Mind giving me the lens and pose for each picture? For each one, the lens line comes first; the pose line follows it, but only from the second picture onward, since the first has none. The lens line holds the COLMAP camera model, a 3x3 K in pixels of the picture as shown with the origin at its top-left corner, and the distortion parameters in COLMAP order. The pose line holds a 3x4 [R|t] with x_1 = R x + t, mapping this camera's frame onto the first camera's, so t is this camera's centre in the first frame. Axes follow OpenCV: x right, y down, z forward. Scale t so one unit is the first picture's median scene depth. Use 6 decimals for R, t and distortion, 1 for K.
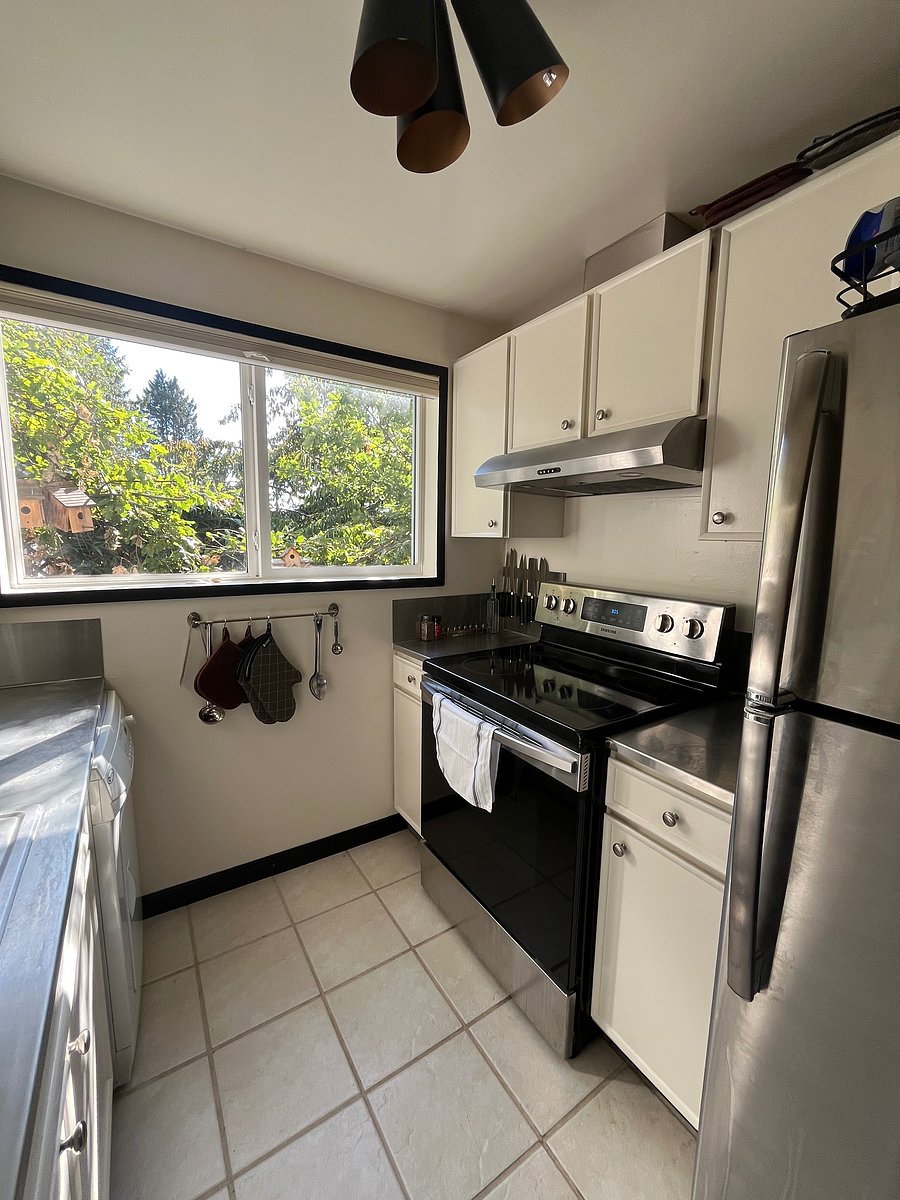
lens RADIAL K [[484.2, 0, 445.2], [0, 484.2, 601.5], [0, 0, 1]] dist [-0.001429, -0.000946]
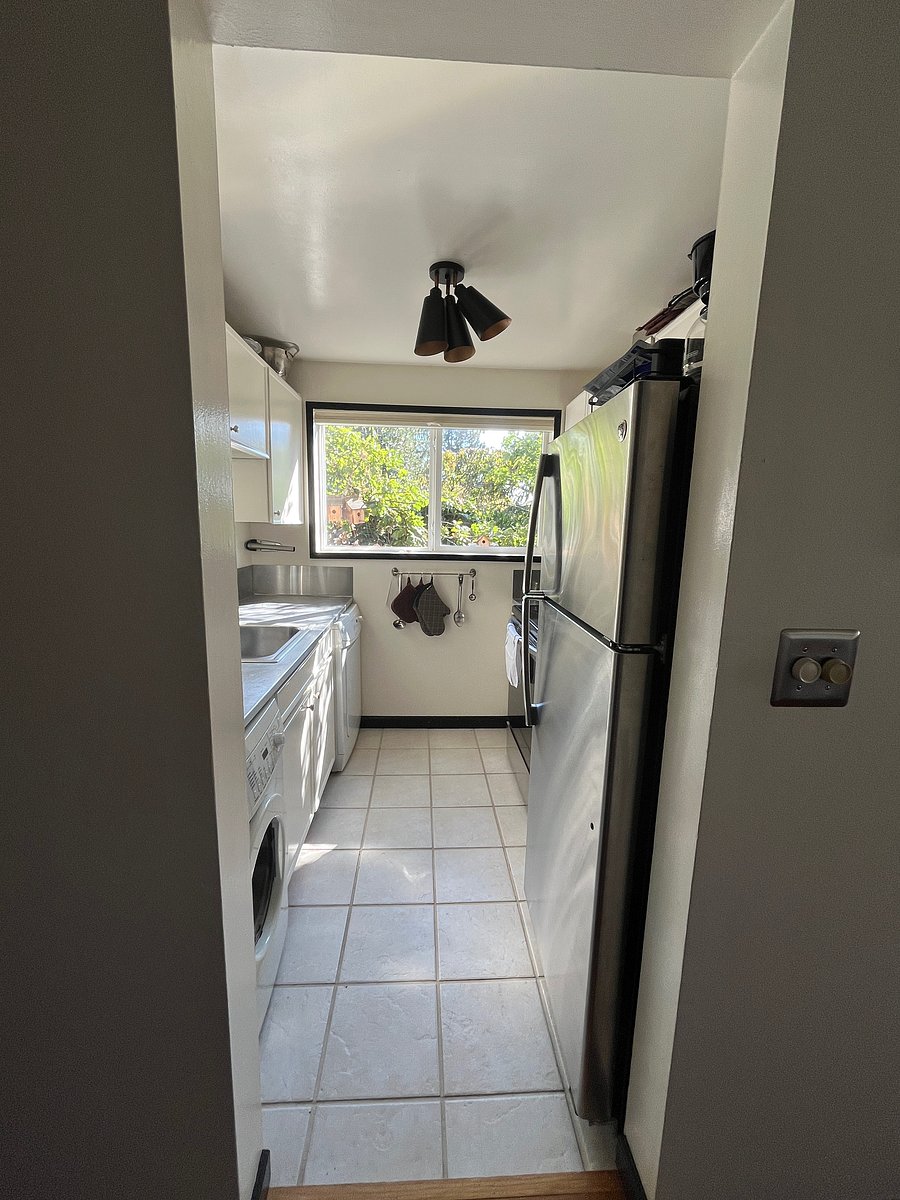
lens RADIAL K [[484.2, 0, 449.3], [0, 484.2, 600.3], [0, 0, 1]] dist [-0.001429, -0.000946]
pose [[0.868452, 0.081300, -0.489061, 0.504023], [-0.074926, 0.996655, 0.032630, 0.062445], [0.490078, 0.008306, 0.871639, -0.443344]]
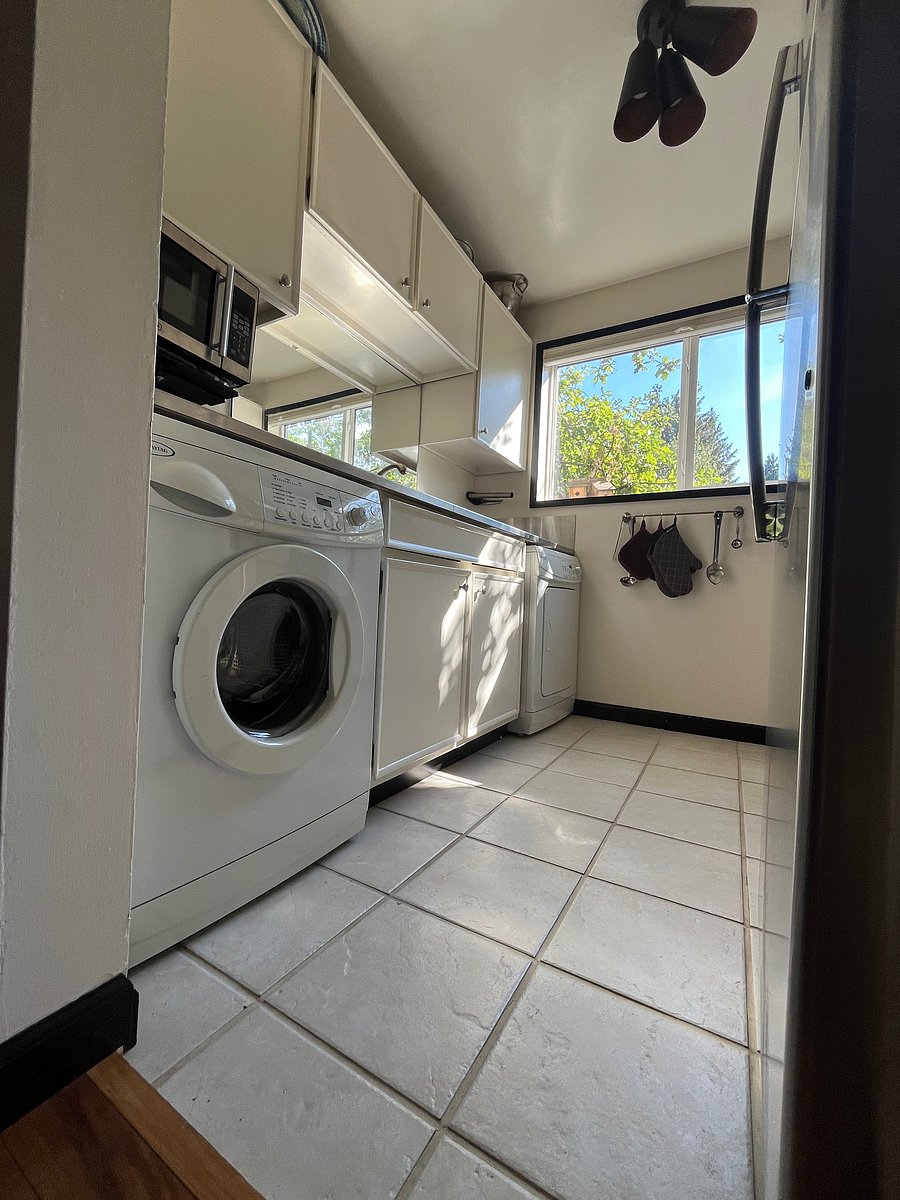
lens RADIAL K [[484.2, 0, 453.0], [0, 484.2, 600.6], [0, 0, 1]] dist [-0.001429, -0.000946]
pose [[0.455530, 0.003251, -0.890215, 0.499875], [-0.161356, 0.983731, -0.078975, 0.436235], [0.875475, 0.179617, 0.448643, -0.080180]]
